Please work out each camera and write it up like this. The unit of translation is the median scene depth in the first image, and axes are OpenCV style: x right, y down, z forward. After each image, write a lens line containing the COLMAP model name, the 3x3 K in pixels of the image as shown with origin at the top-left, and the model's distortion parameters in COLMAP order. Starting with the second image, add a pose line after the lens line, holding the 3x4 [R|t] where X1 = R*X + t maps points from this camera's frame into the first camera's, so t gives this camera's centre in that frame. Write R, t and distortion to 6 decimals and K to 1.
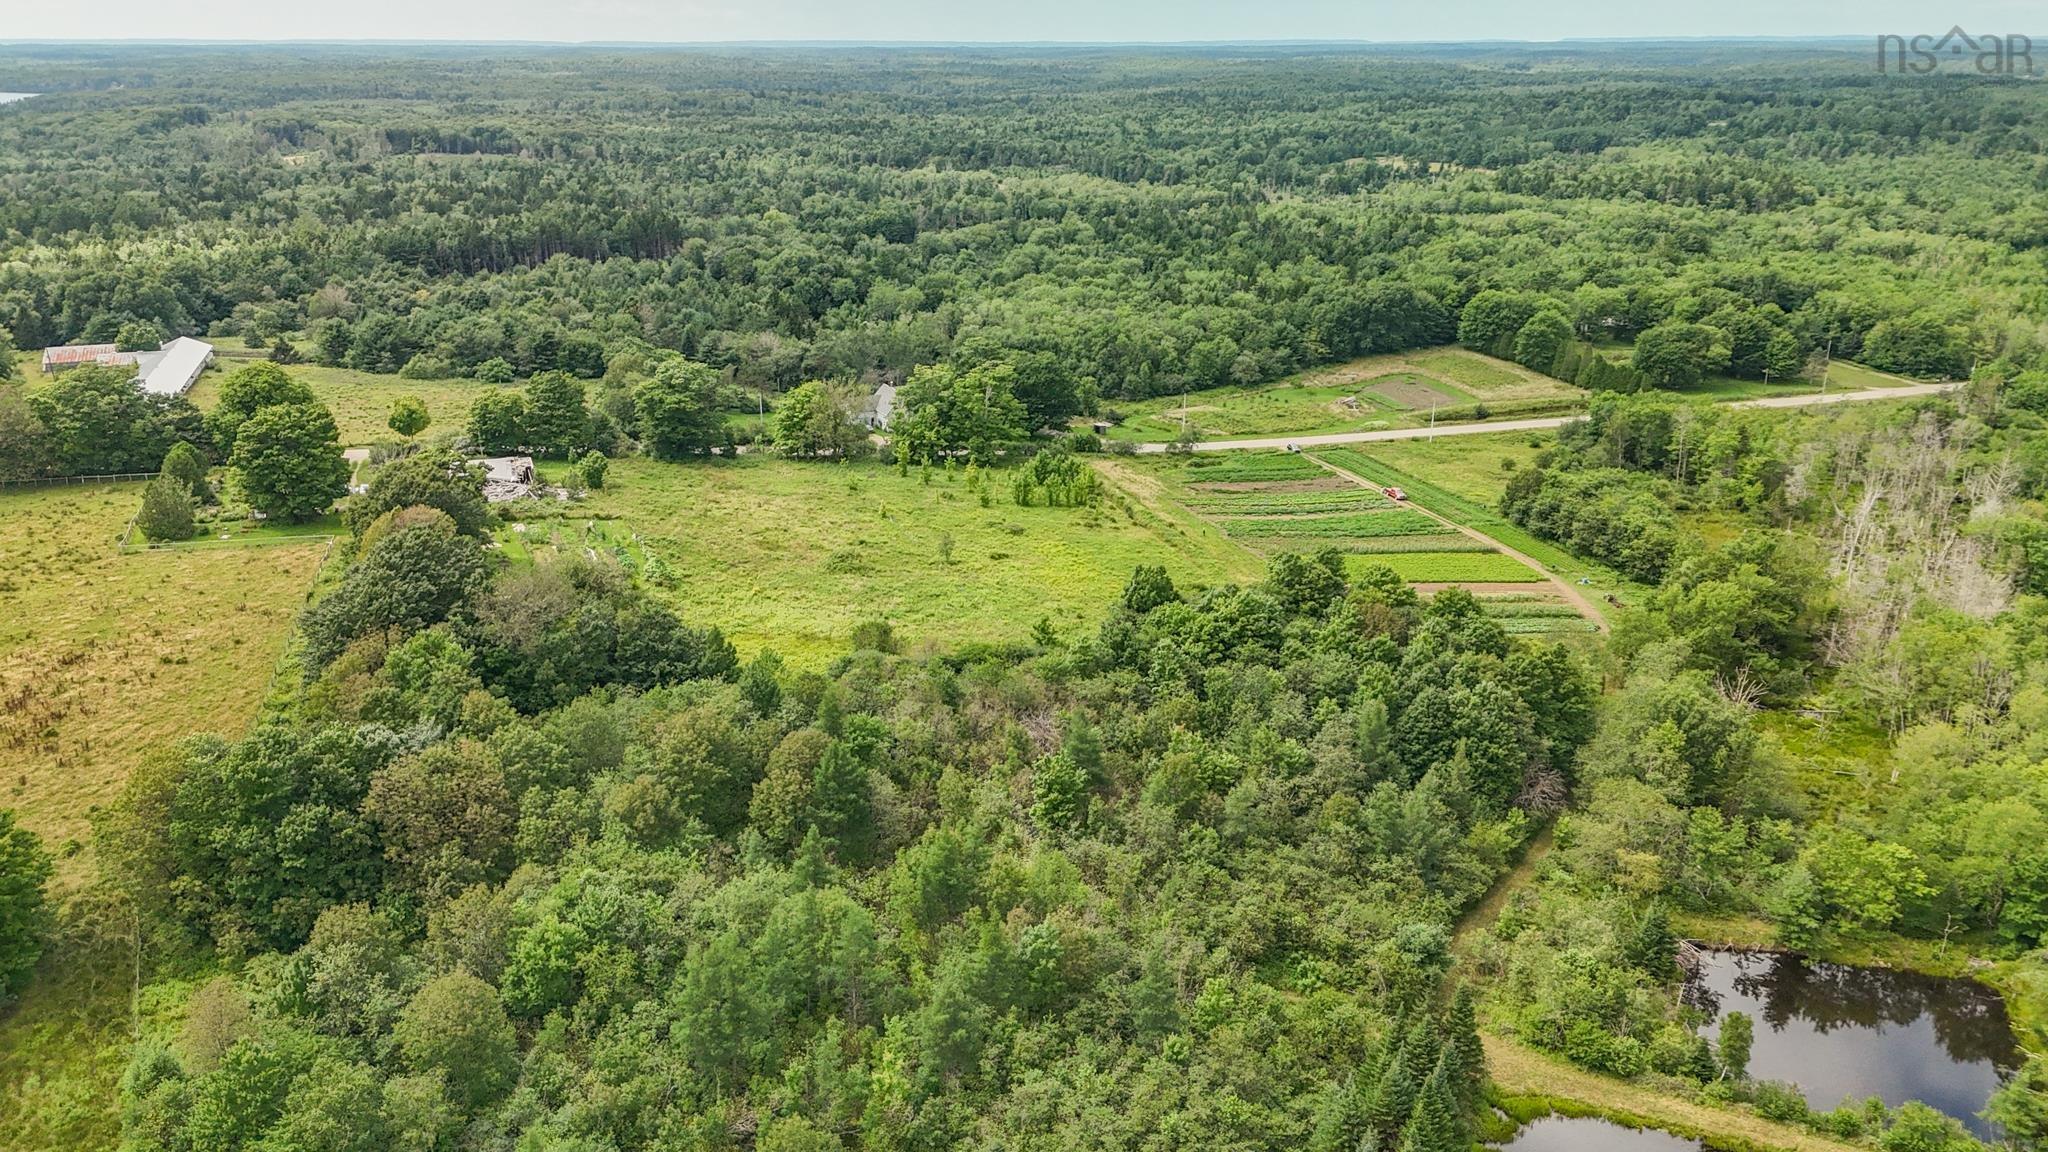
lens RADIAL K [[1548.7, 0, 1019.4], [0, 1548.7, 568.6], [0, 0, 1]] dist [0.080989, -0.069771]
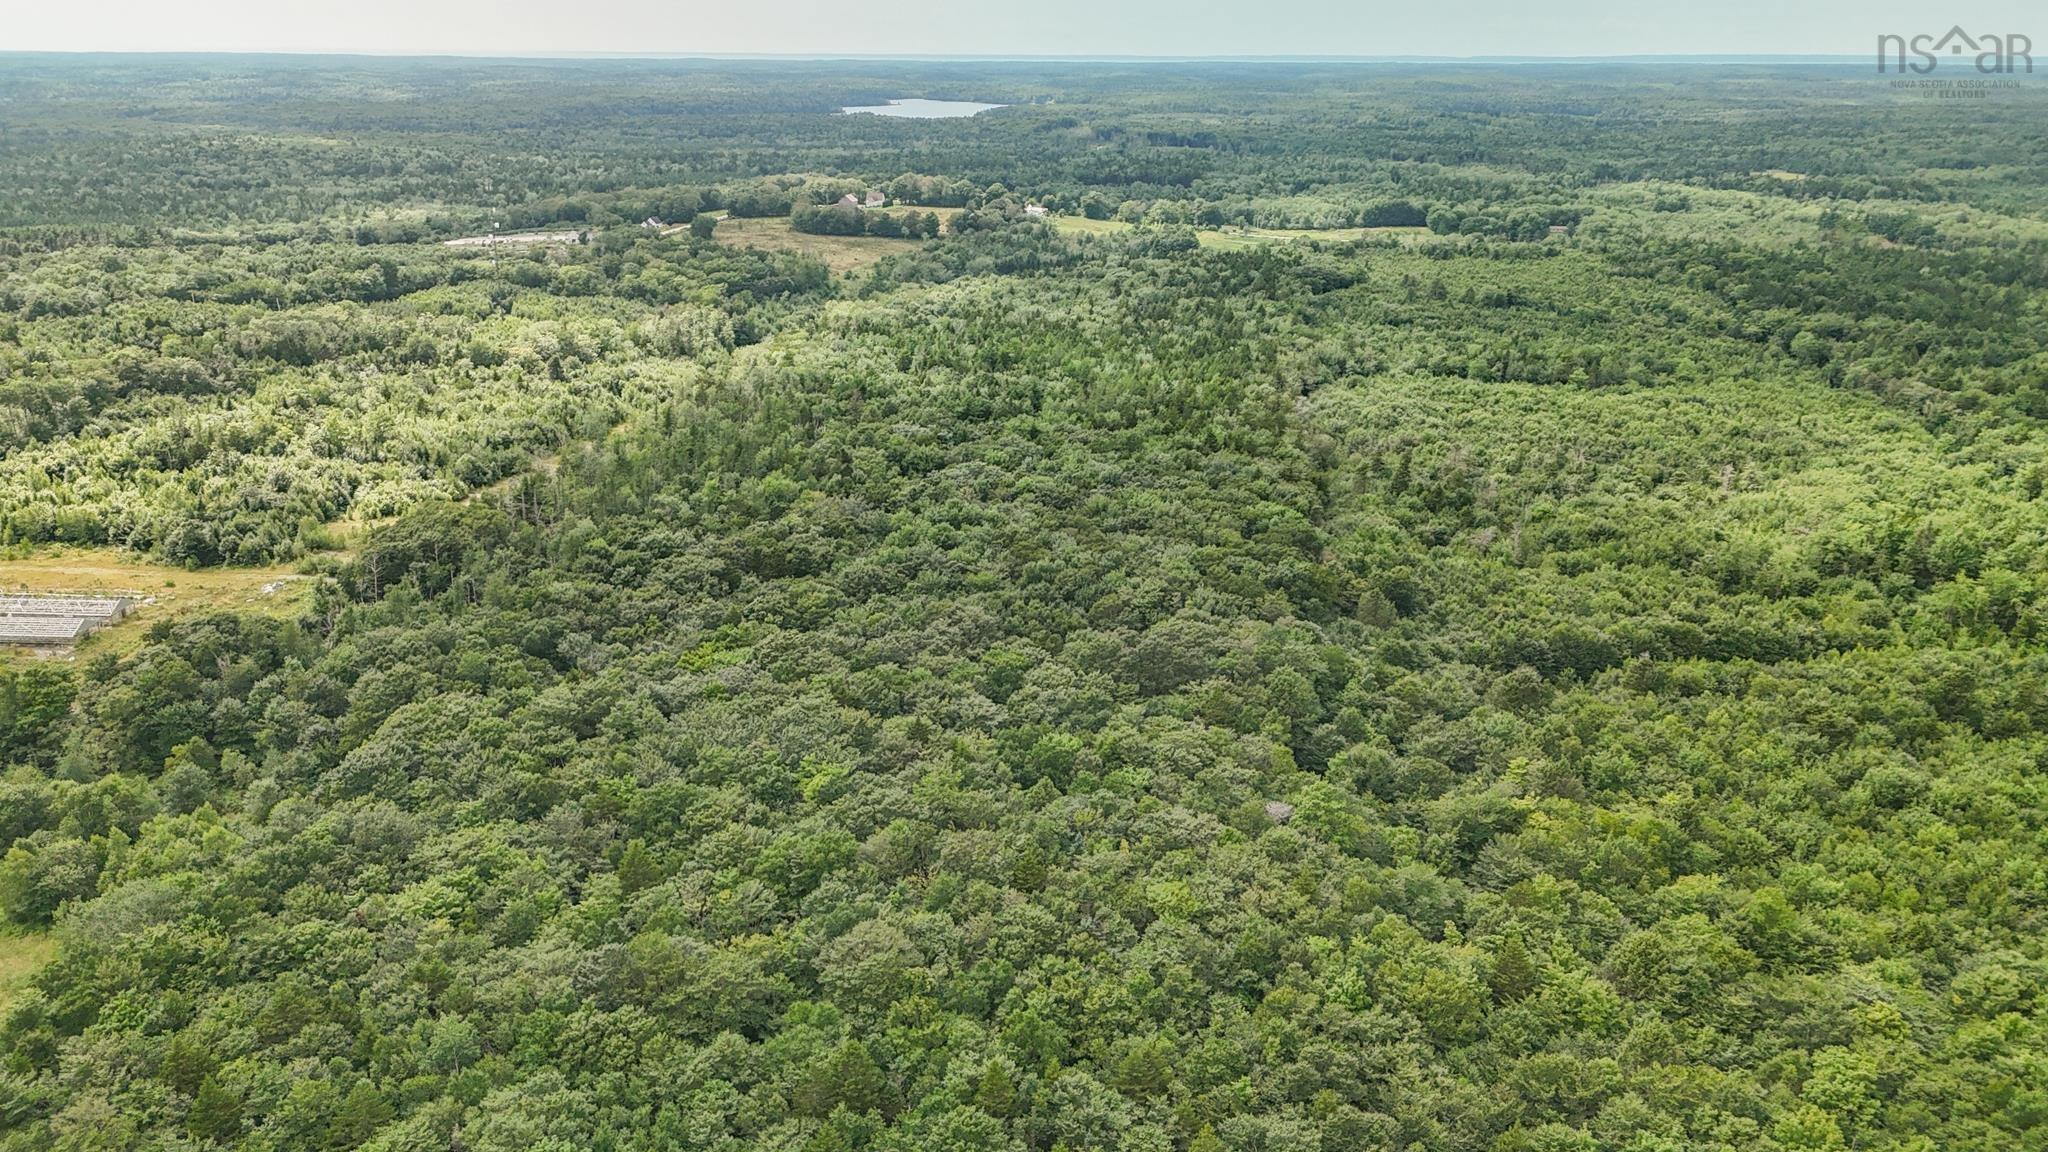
lens RADIAL K [[1553.7, 0, 1020.1], [0, 1553.7, 575.5], [0, 0, 1]] dist [0.080536, -0.071092]
pose [[0.860257, 0.171536, -0.480139, 1.026692], [-0.173157, 0.984027, 0.041314, 0.421285], [0.479557, 0.047599, 0.876219, -1.509723]]
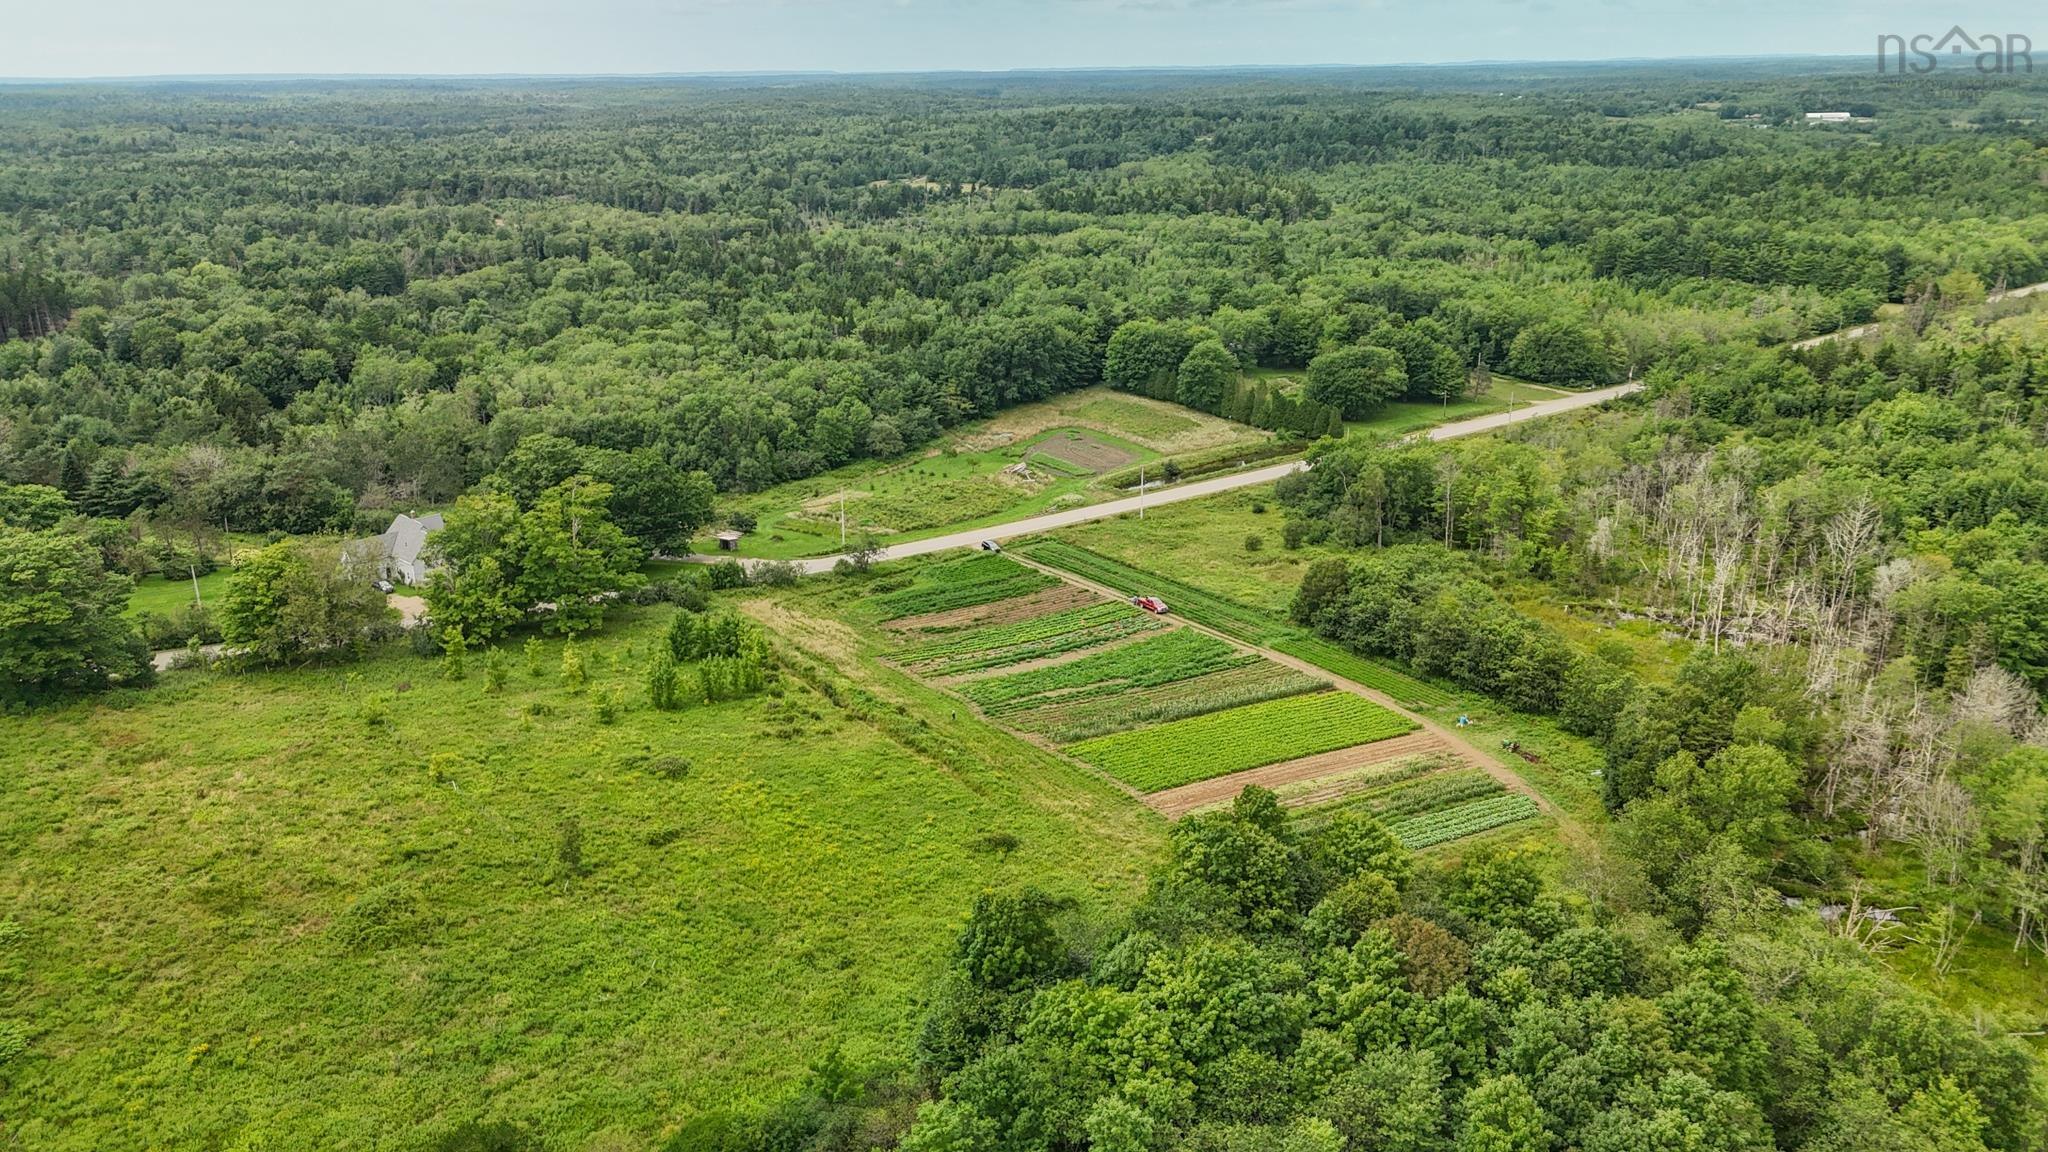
lens RADIAL K [[1502.6, 0, 1019.6], [0, 1502.6, 577.6], [0, 0, 1]] dist [0.082729, -0.079025]
pose [[0.947908, -0.113254, 0.297730, -0.024530], [0.114533, 0.993332, 0.013206, -0.053754], [-0.297240, 0.021581, 0.954559, 0.220068]]
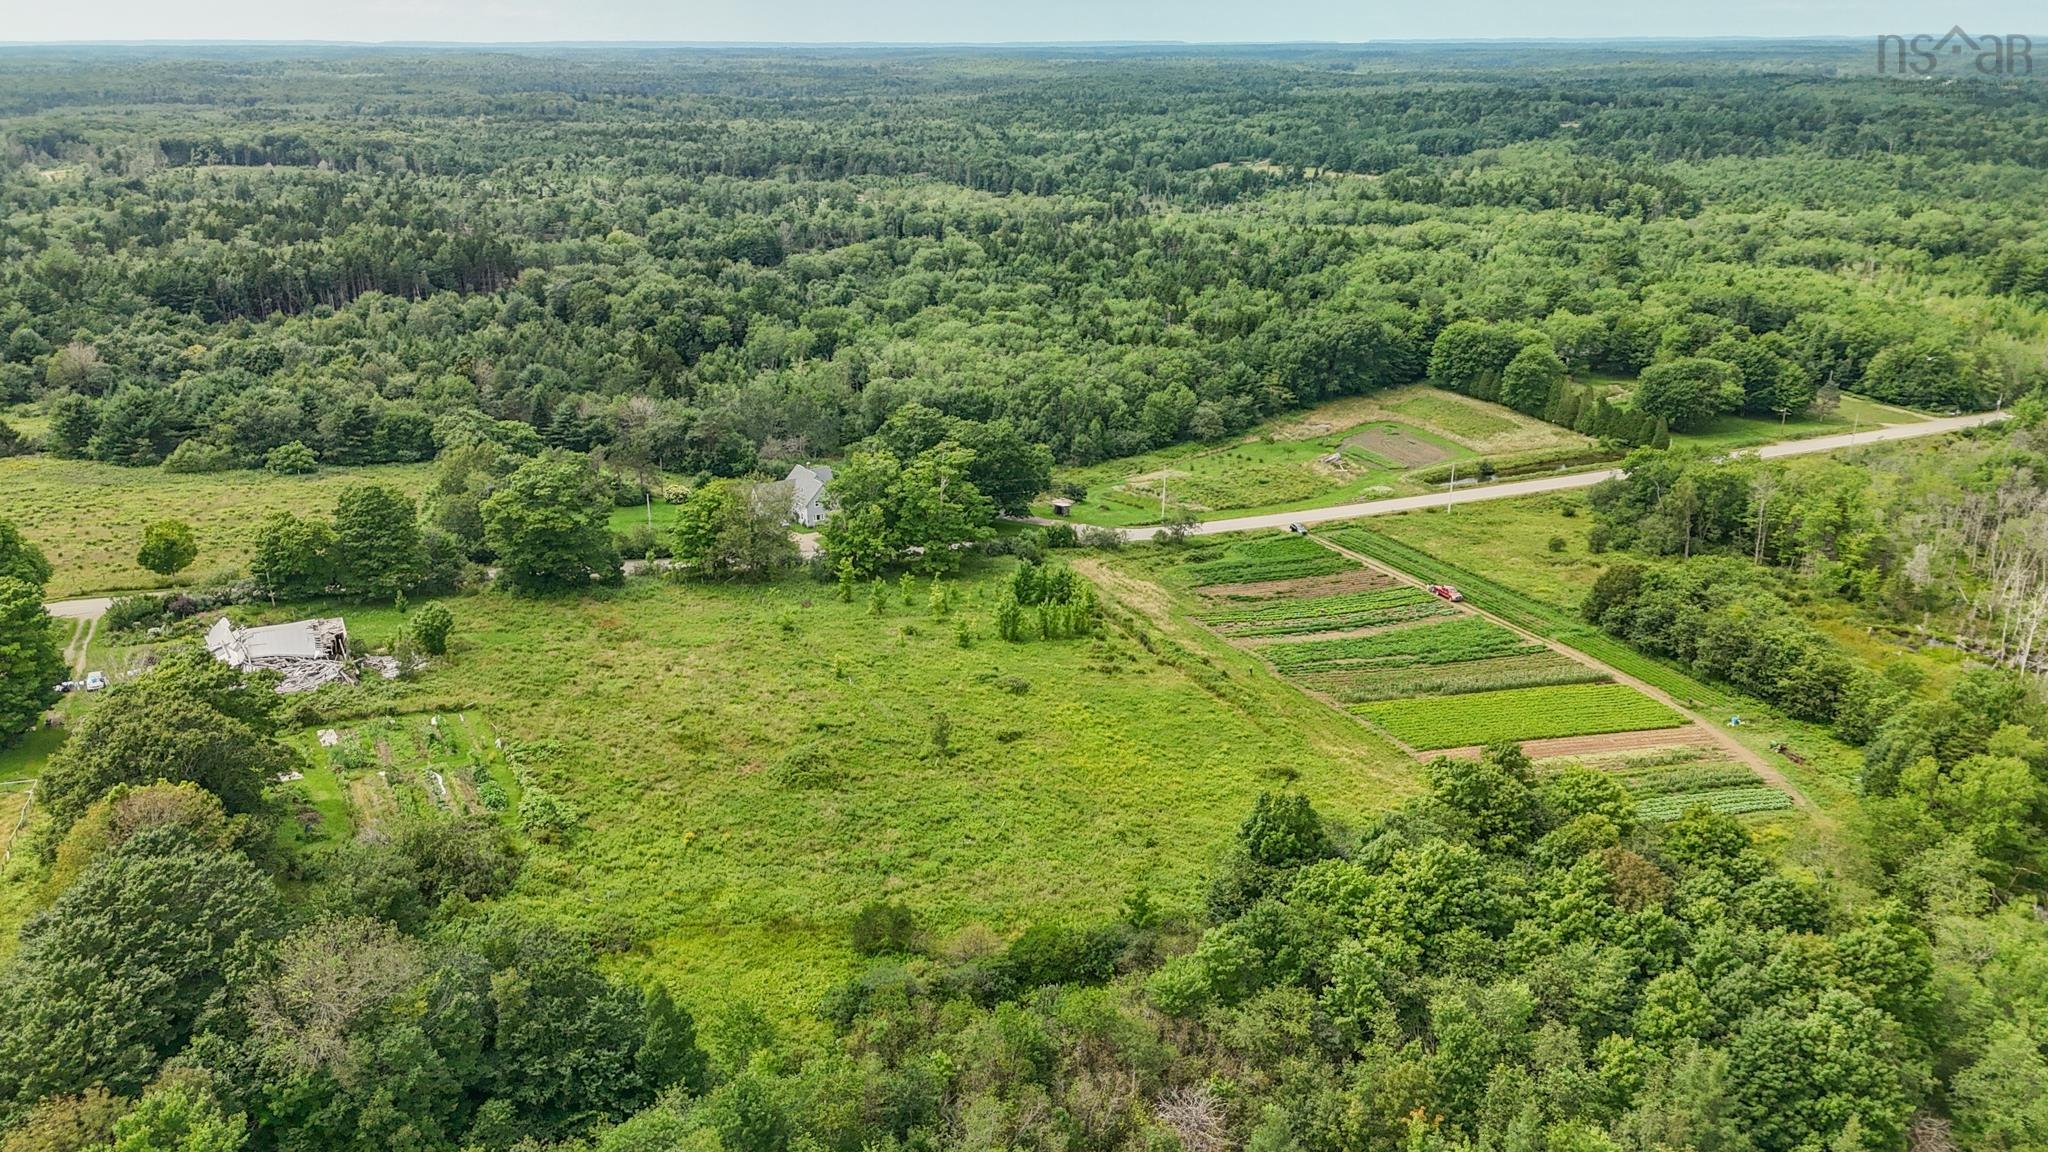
lens RADIAL K [[1541.6, 0, 1018.4], [0, 1541.6, 570.9], [0, 0, 1]] dist [0.081901, -0.069703]
pose [[0.994129, -0.036665, 0.101796, -0.043946], [0.036451, 0.999328, 0.003958, -0.048738], [-0.101873, -0.000224, 0.994797, 0.146530]]
